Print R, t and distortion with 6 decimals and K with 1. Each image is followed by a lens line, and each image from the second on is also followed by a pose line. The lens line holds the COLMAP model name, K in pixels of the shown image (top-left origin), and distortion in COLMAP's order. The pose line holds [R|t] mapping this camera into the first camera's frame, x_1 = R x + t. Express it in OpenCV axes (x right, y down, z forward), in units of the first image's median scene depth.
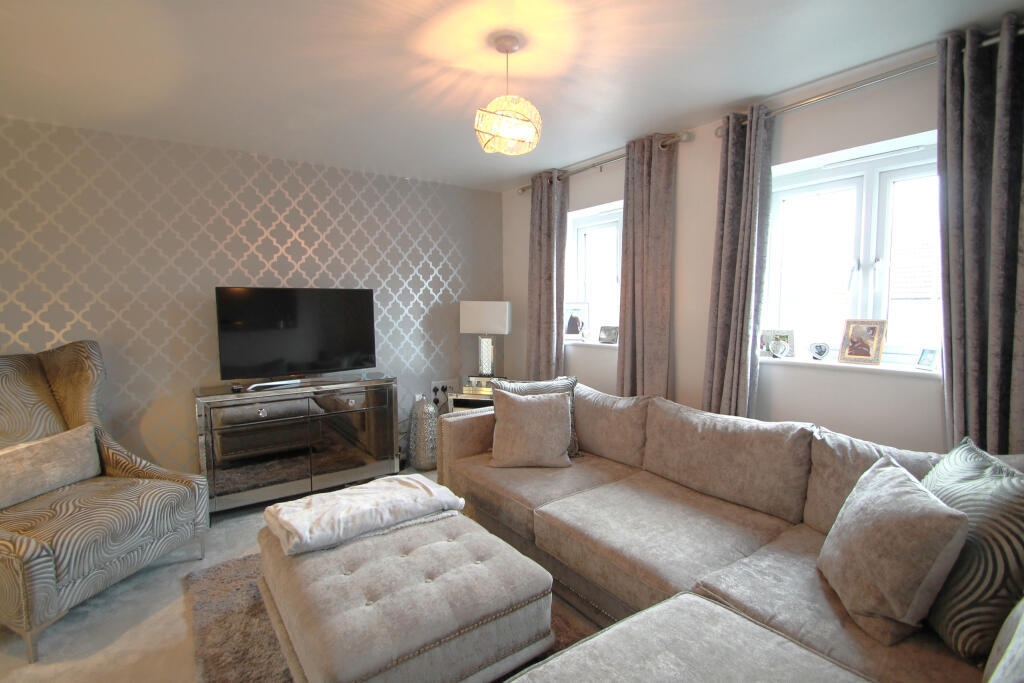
lens RADIAL K [[482.2, 0, 502.9], [0, 482.2, 344.1], [0, 0, 1]] dist [-0.023184, -0.000209]
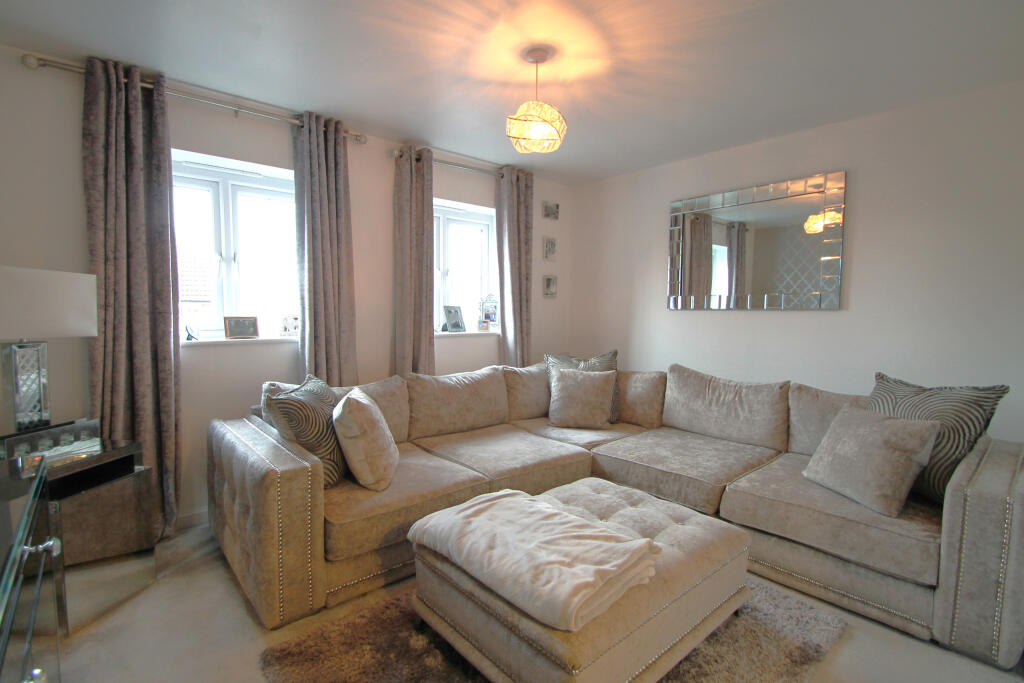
lens RADIAL K [[482.2, 0, 502.9], [0, 482.2, 344.1], [0, 0, 1]] dist [-0.023184, -0.000209]
pose [[-0.093693, -0.062593, 0.993632, -0.910794], [0.070141, 0.995127, 0.069301, -0.023626], [-0.993127, 0.076187, -0.088846, 0.971705]]
